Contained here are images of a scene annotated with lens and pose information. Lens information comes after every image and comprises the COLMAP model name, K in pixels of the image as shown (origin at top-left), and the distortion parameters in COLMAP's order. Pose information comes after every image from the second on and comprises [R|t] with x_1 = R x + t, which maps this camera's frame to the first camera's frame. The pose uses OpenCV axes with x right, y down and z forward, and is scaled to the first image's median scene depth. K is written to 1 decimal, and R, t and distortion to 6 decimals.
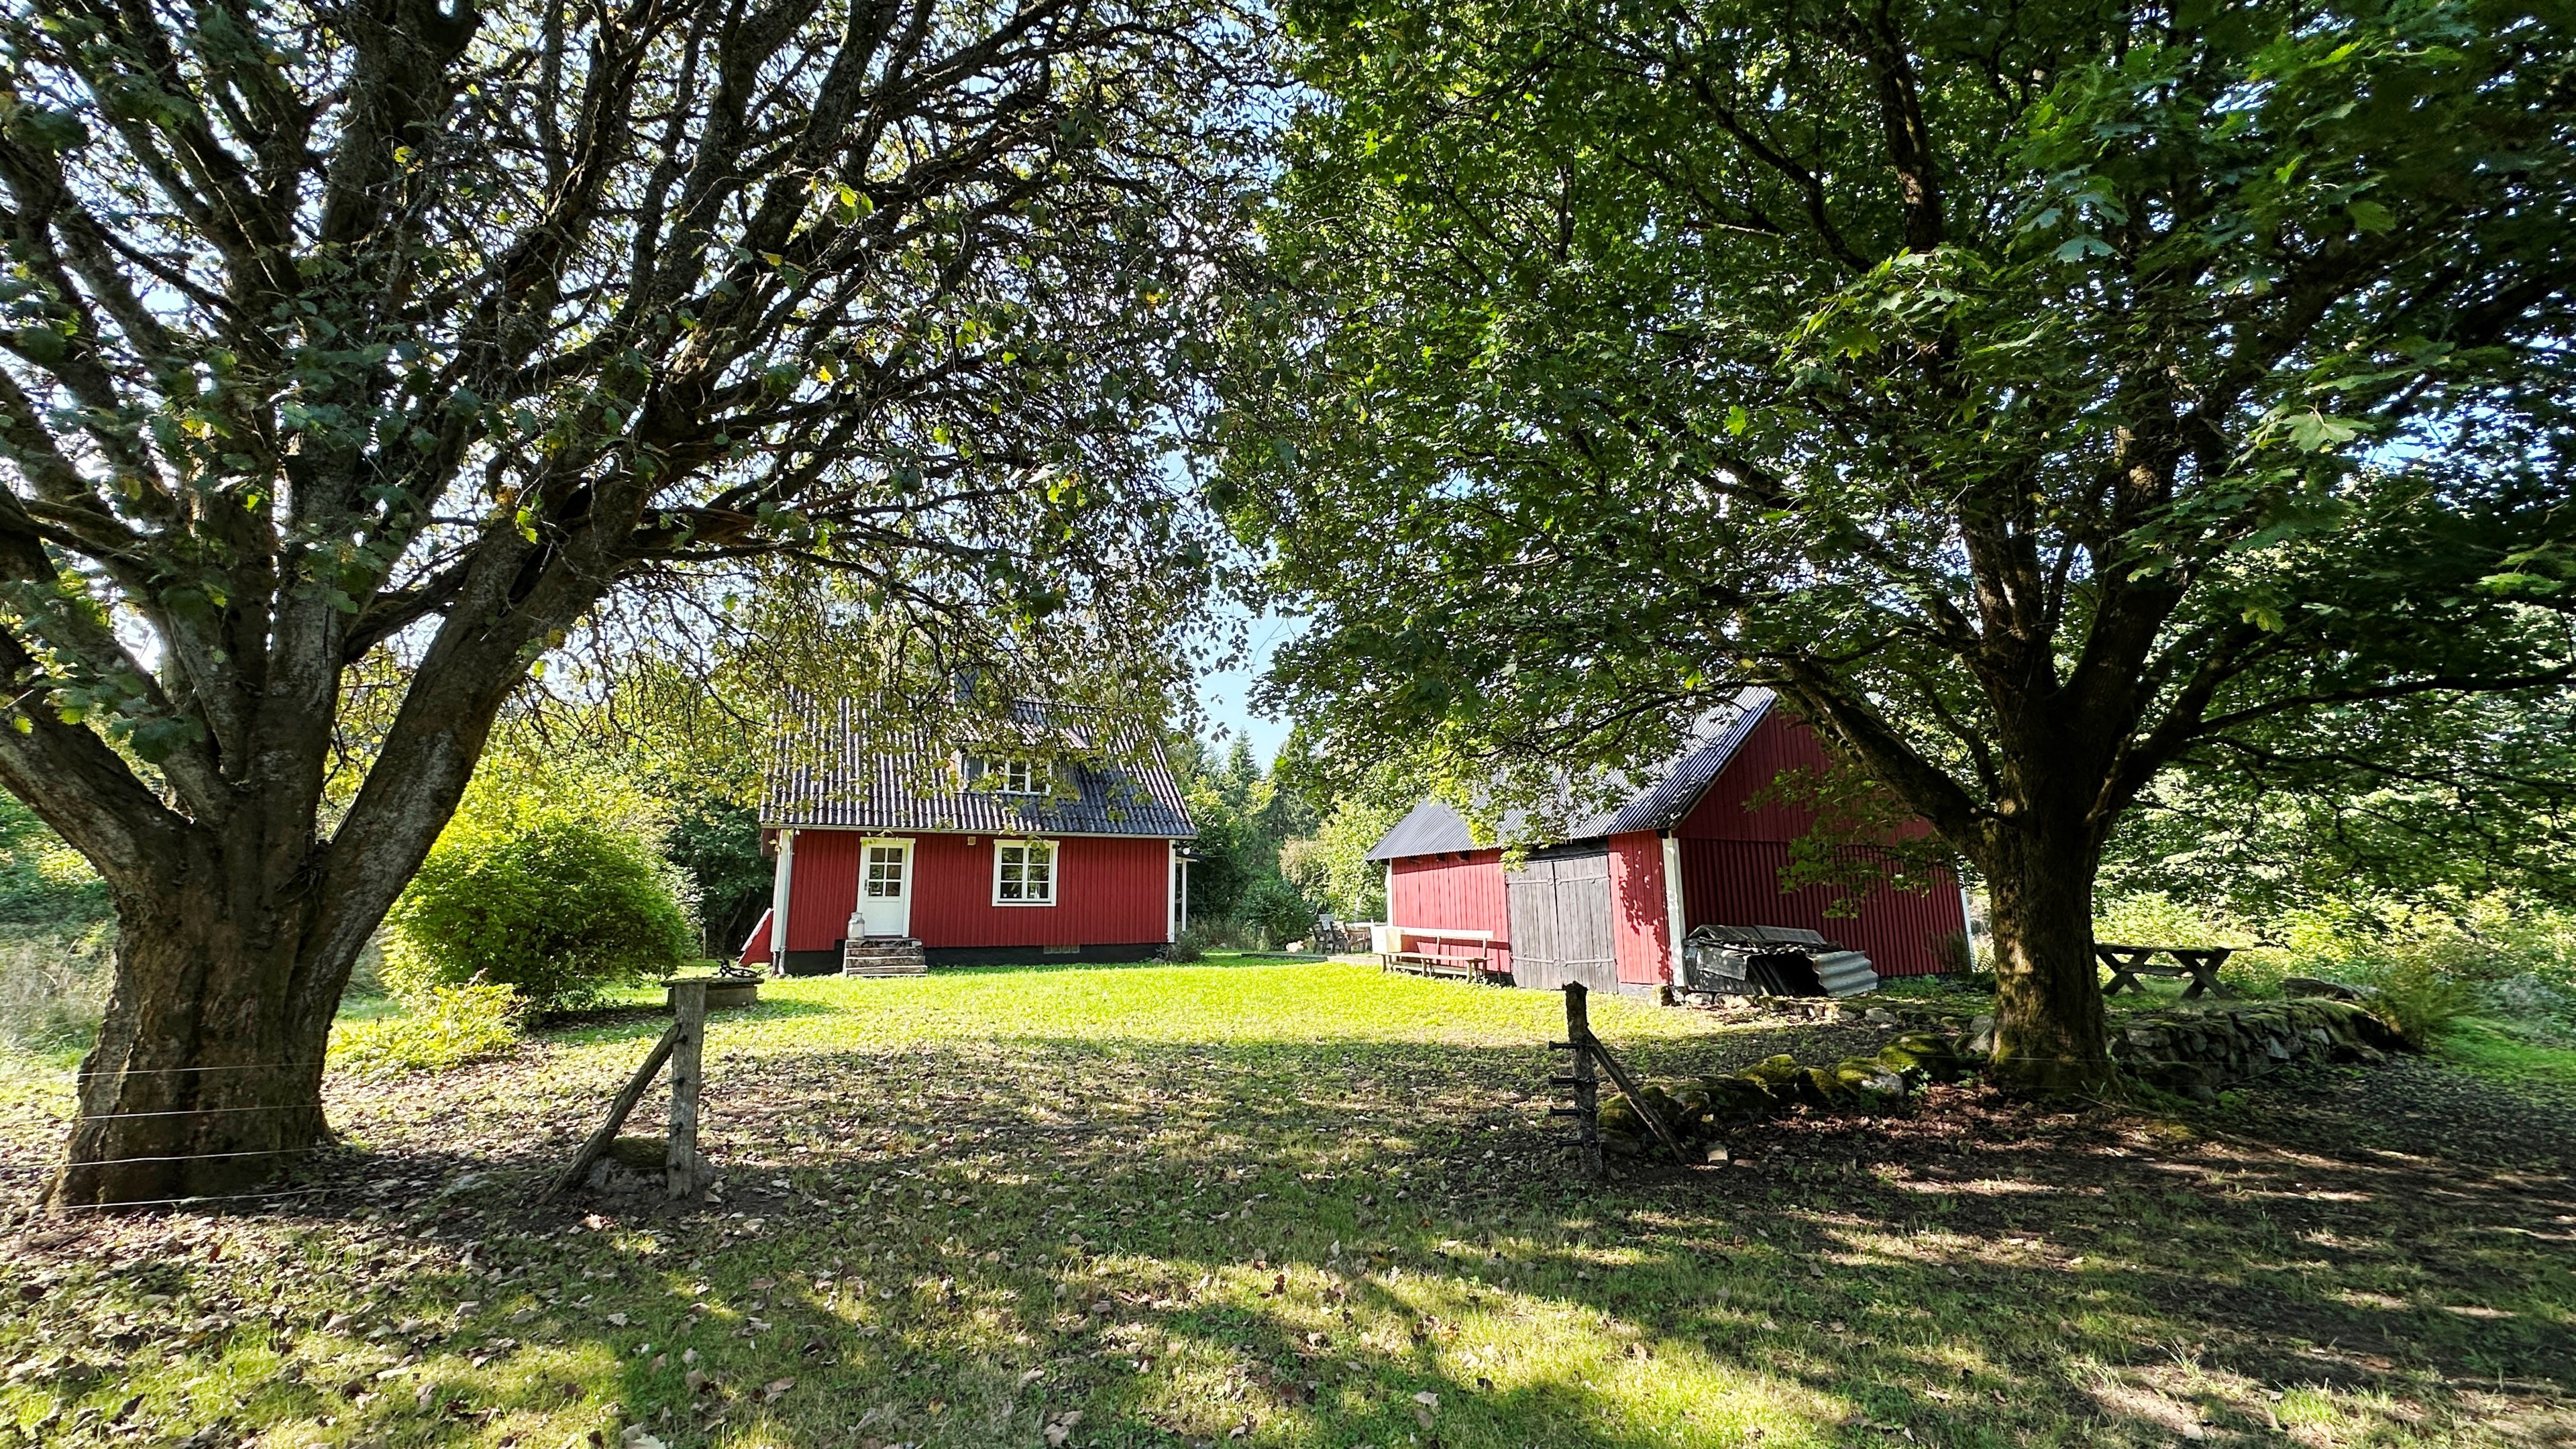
lens RADIAL K [[1037.2, 0, 1271.3], [0, 1037.2, 707.4], [0, 0, 1]] dist [-0.001183, 0.000718]
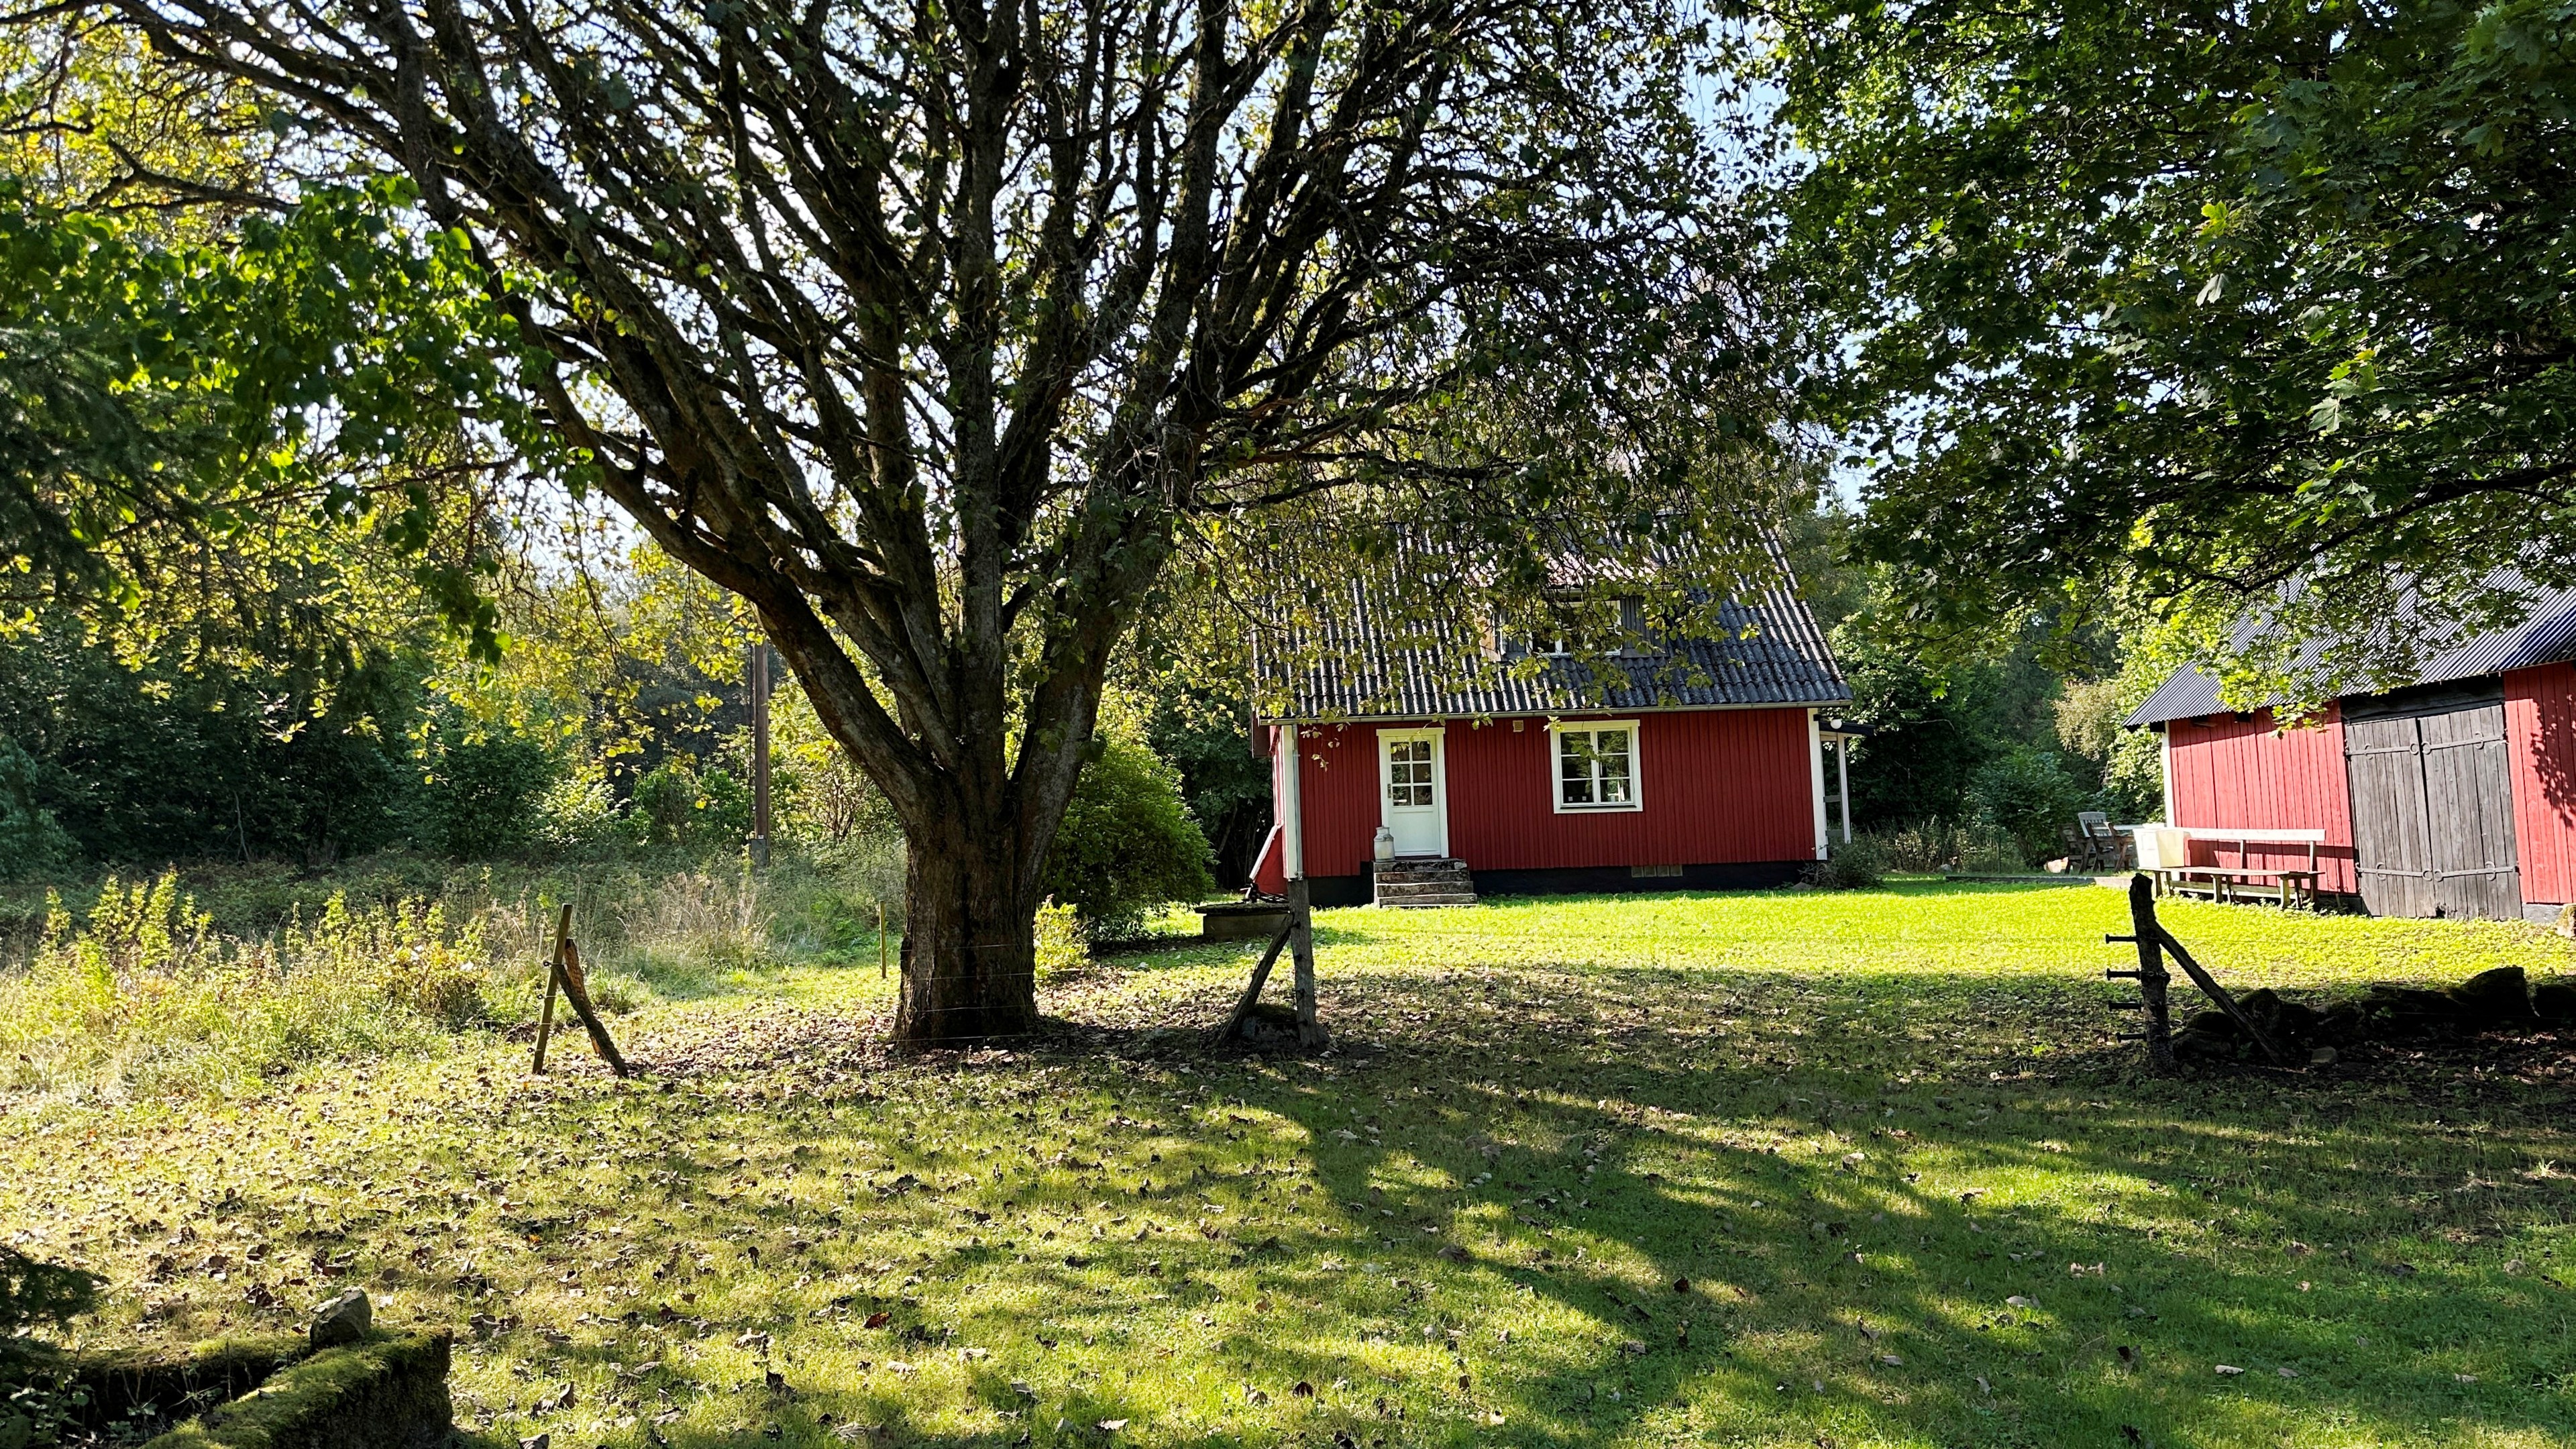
lens RADIAL K [[1785.8, 0, 1285.4], [0, 1785.8, 715.3], [0, 0, 1]] dist [0.077672, -0.080300]
pose [[0.912931, -0.053380, -0.404607, 0.073256], [0.107339, 0.987910, 0.111858, -0.039202], [0.393744, -0.145549, 0.907624, -0.213936]]
